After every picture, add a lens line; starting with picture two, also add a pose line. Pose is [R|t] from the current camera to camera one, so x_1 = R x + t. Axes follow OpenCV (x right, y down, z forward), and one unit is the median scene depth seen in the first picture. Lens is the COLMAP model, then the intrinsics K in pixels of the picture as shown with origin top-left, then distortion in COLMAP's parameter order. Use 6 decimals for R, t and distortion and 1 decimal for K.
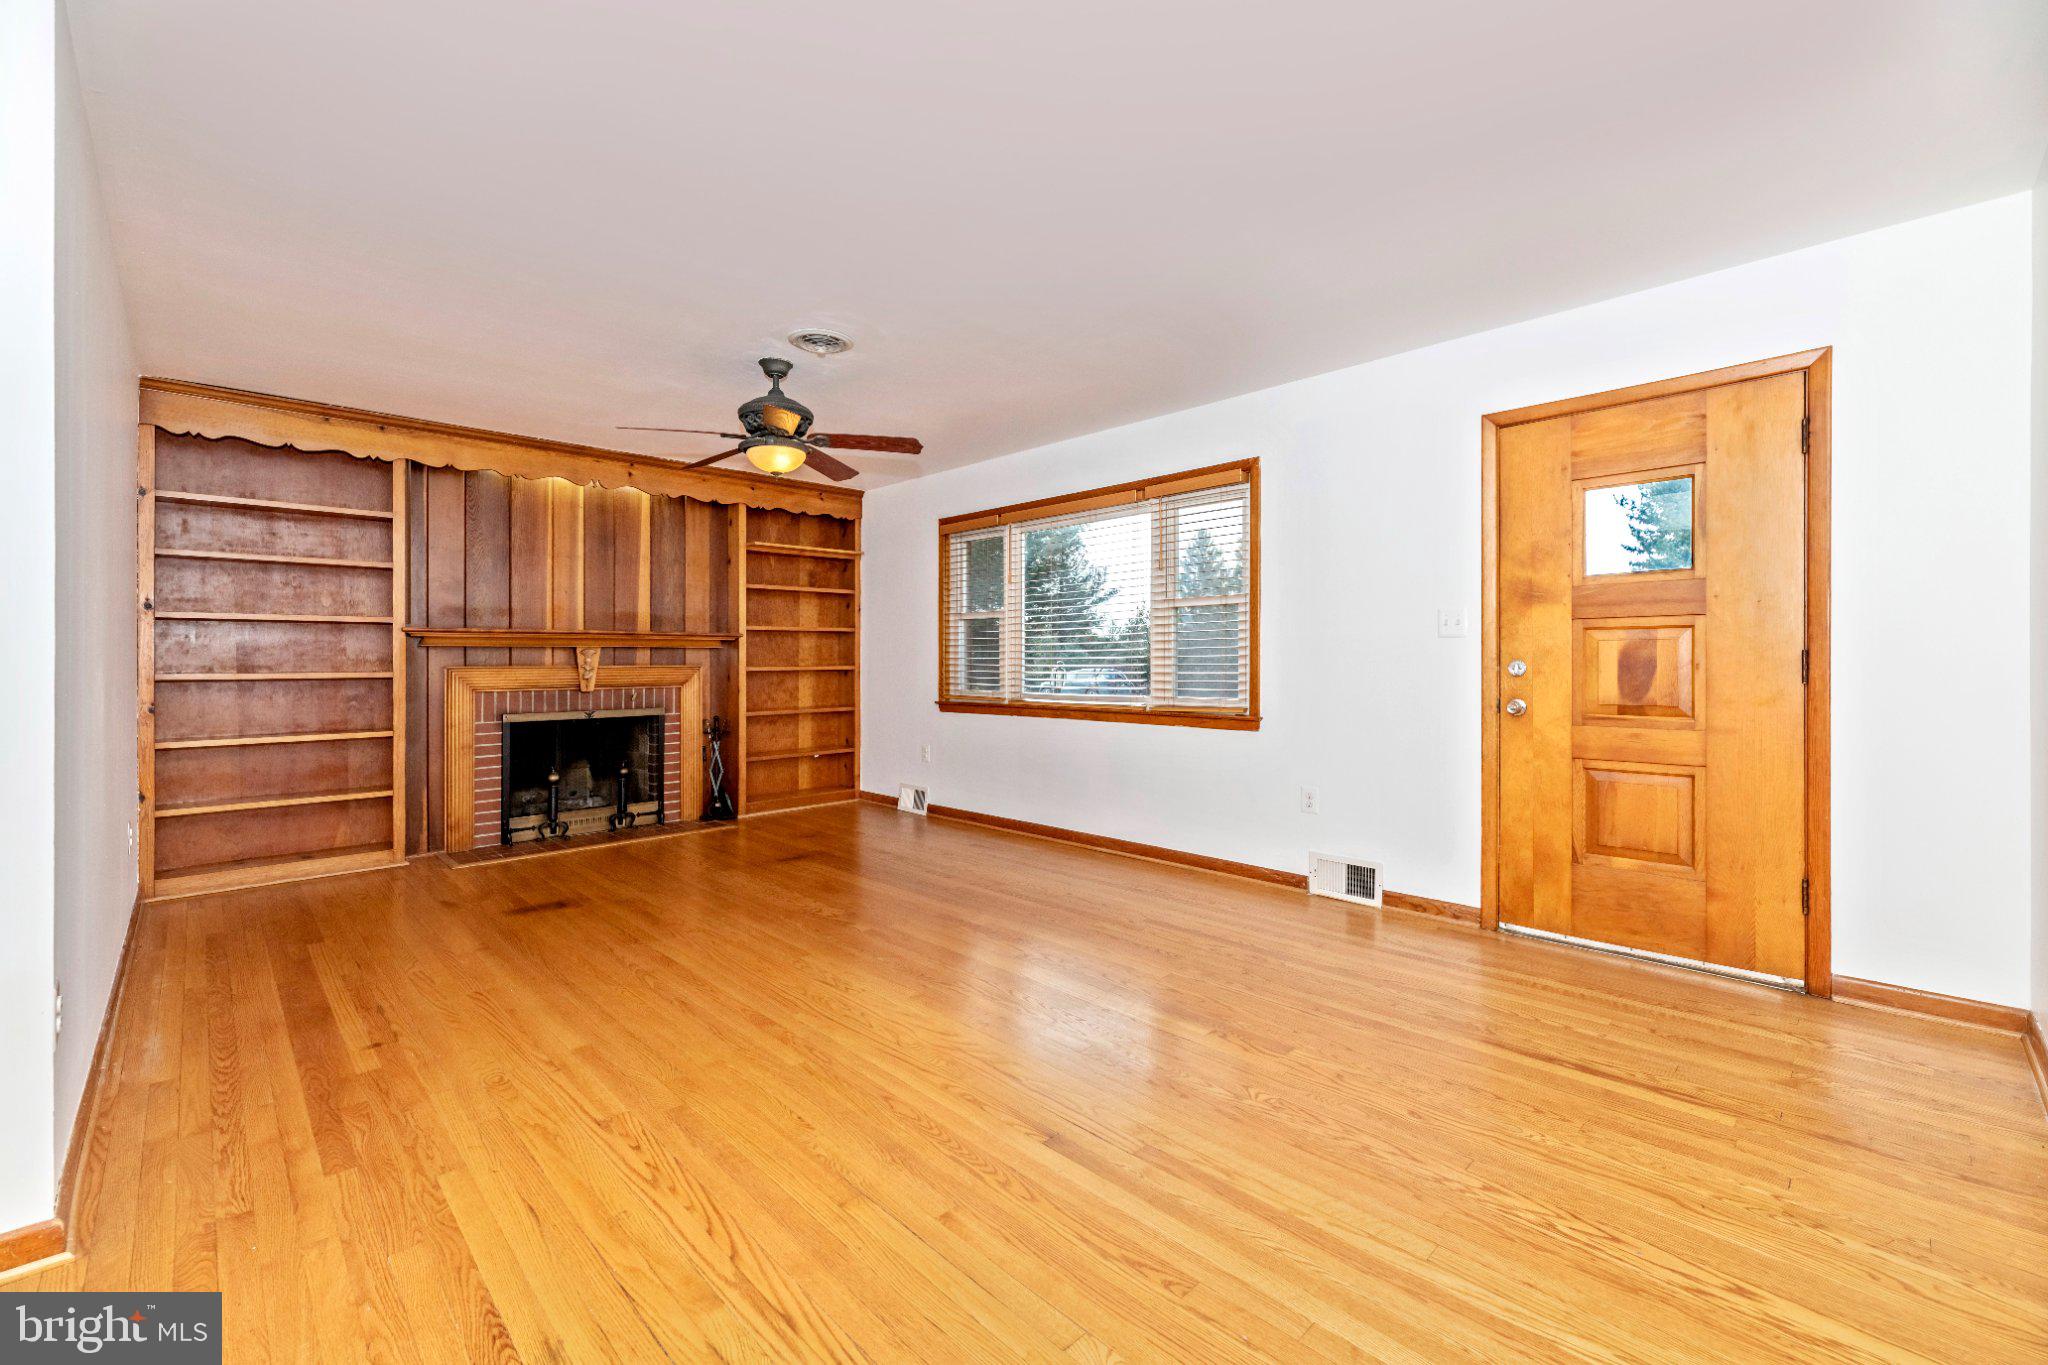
lens RADIAL K [[842.8, 0, 1026.9], [0, 842.8, 680.0], [0, 0, 1]] dist [0.003619, -0.000006]
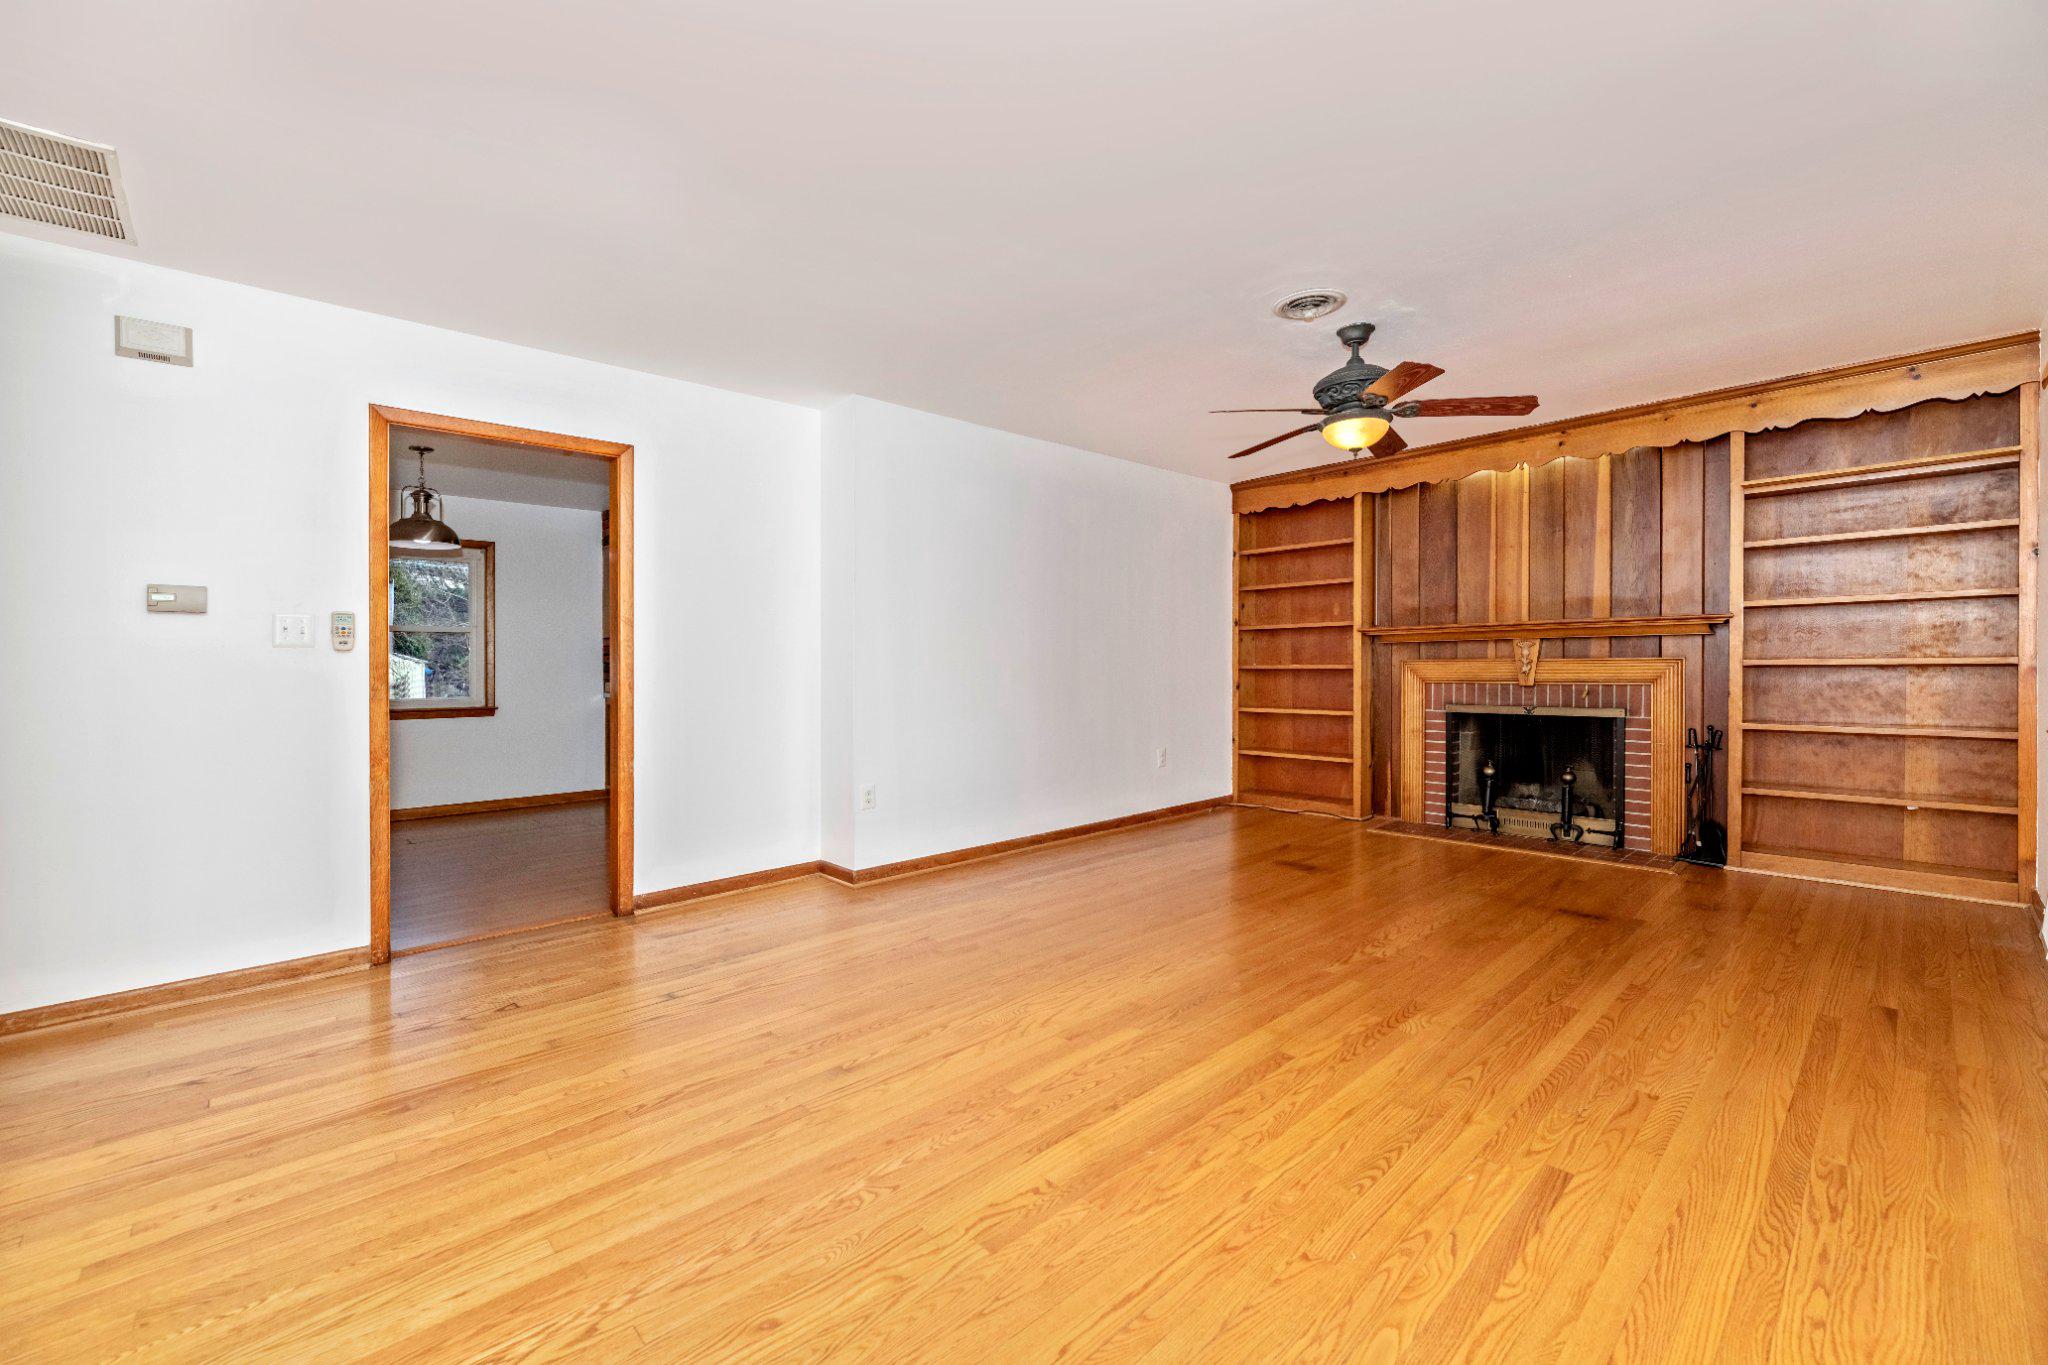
lens RADIAL K [[842.8, 0, 1031.8], [0, 842.8, 660.3], [0, 0, 1]] dist [0.003619, -0.000006]
pose [[-0.020932, 0.000765, -0.999781, 0.456053], [-0.010366, 0.999946, 0.000983, -0.010743], [0.999727, 0.010385, -0.020923, 0.488991]]
